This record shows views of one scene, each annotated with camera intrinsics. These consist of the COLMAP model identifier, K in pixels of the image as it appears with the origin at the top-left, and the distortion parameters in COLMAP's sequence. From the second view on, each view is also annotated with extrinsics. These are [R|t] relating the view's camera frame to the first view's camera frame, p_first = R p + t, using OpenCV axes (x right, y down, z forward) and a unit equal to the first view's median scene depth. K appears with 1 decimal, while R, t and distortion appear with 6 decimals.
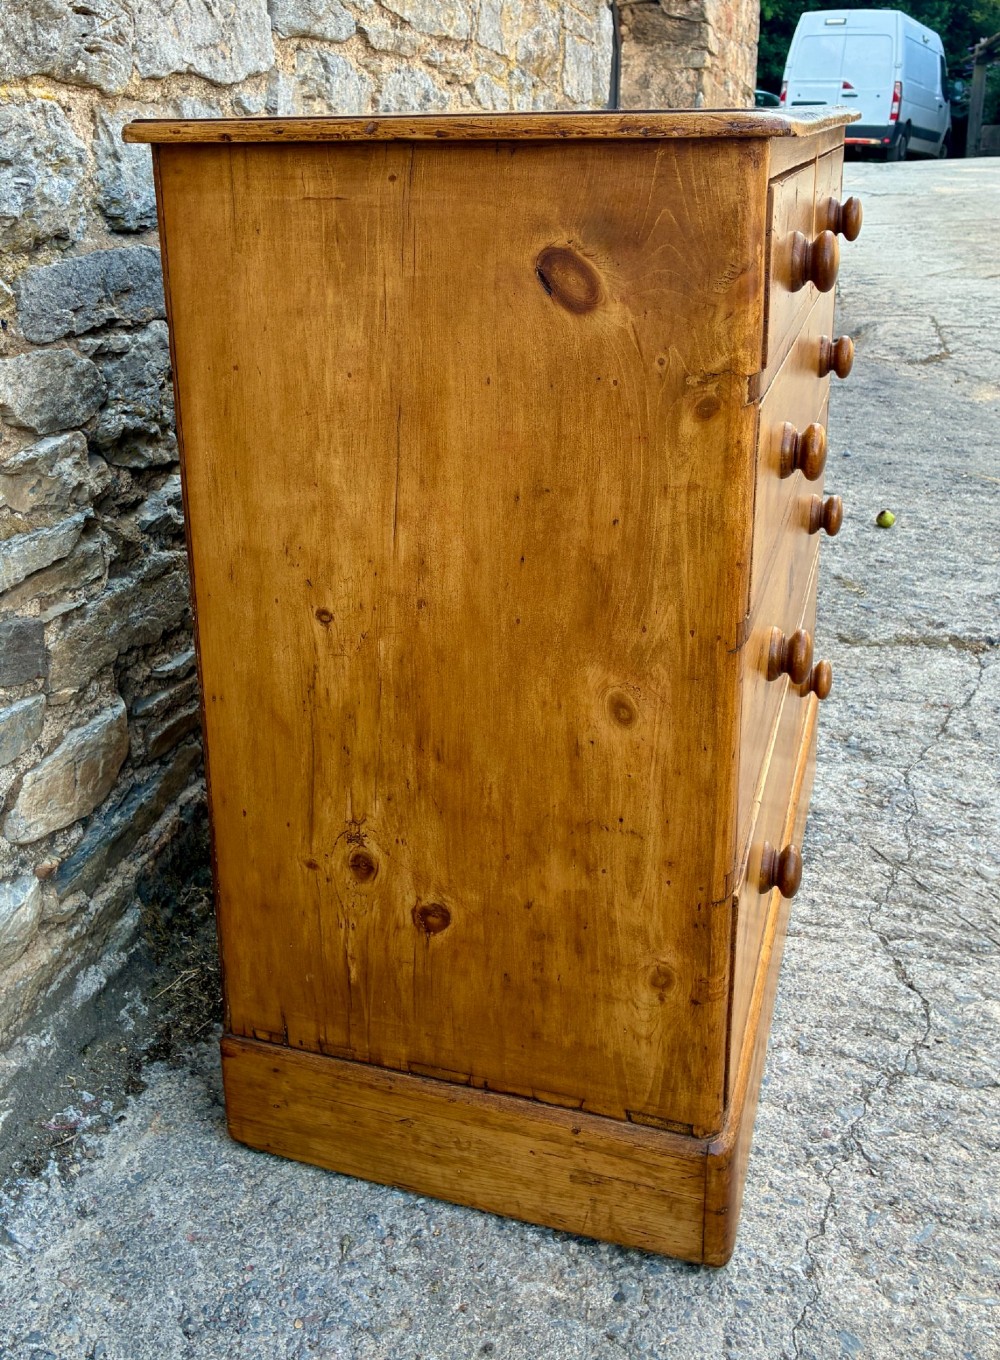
lens RADIAL K [[1347.9, 0, 441.1], [0, 1347.9, 523.9], [0, 0, 1]] dist [0.029263, -0.017103]
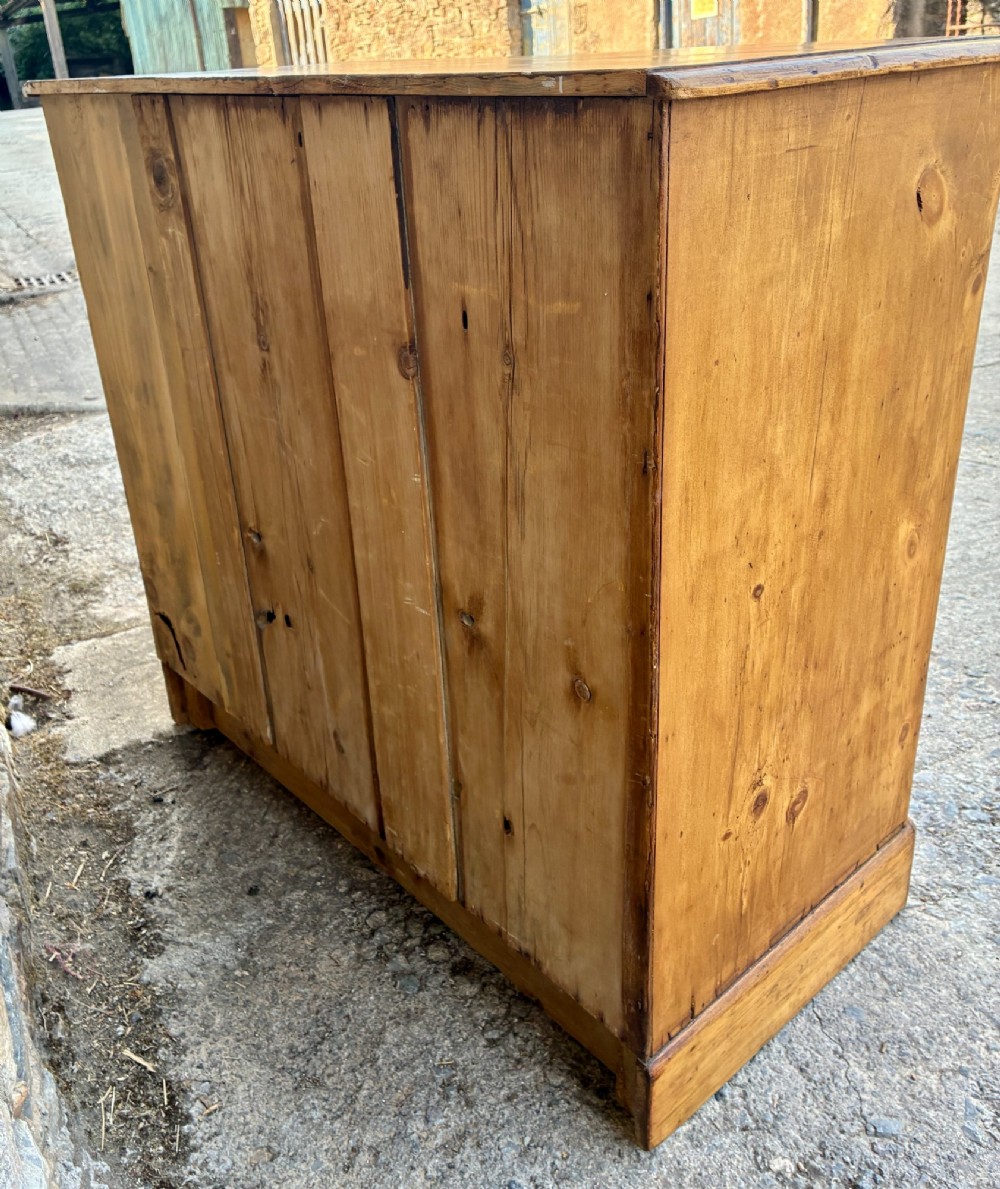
lens RADIAL K [[1073.0, 0, 501.3], [0, 1073.0, 522.2], [0, 0, 1]] dist [0.009442, 0.013722]
pose [[0.485992, -0.370934, 0.791341, -0.689729], [0.287404, 0.922933, 0.256111, -0.204722], [-0.825355, 0.102967, 0.555146, 0.643913]]
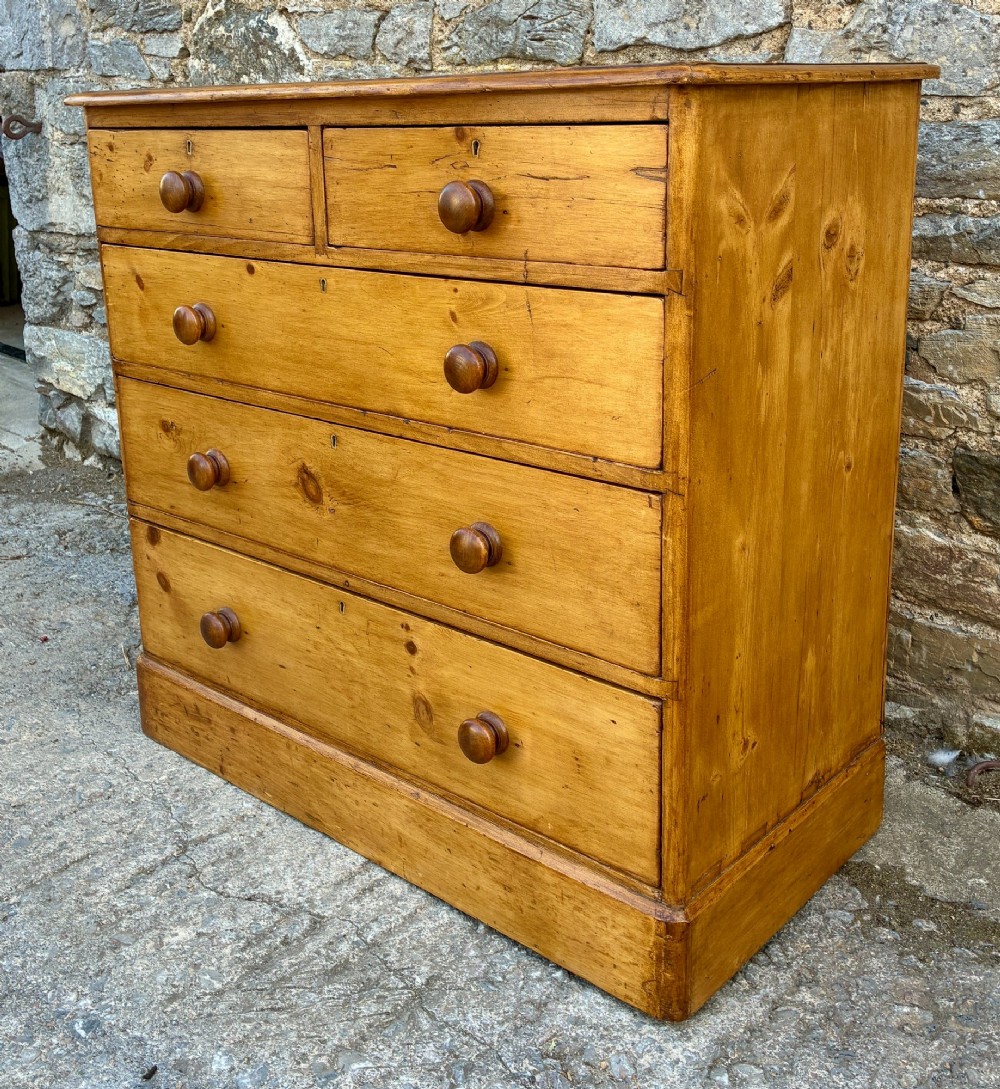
lens RADIAL K [[1250.9, 0, 498.9], [0, 1250.9, 432.8], [0, 0, 1]] dist [0.008116, 0.041844]
pose [[-0.388155, 0.265406, -0.882550, 1.302441], [-0.234671, 0.897604, 0.373144, -0.505305], [0.891215, 0.351947, -0.286127, 1.651432]]
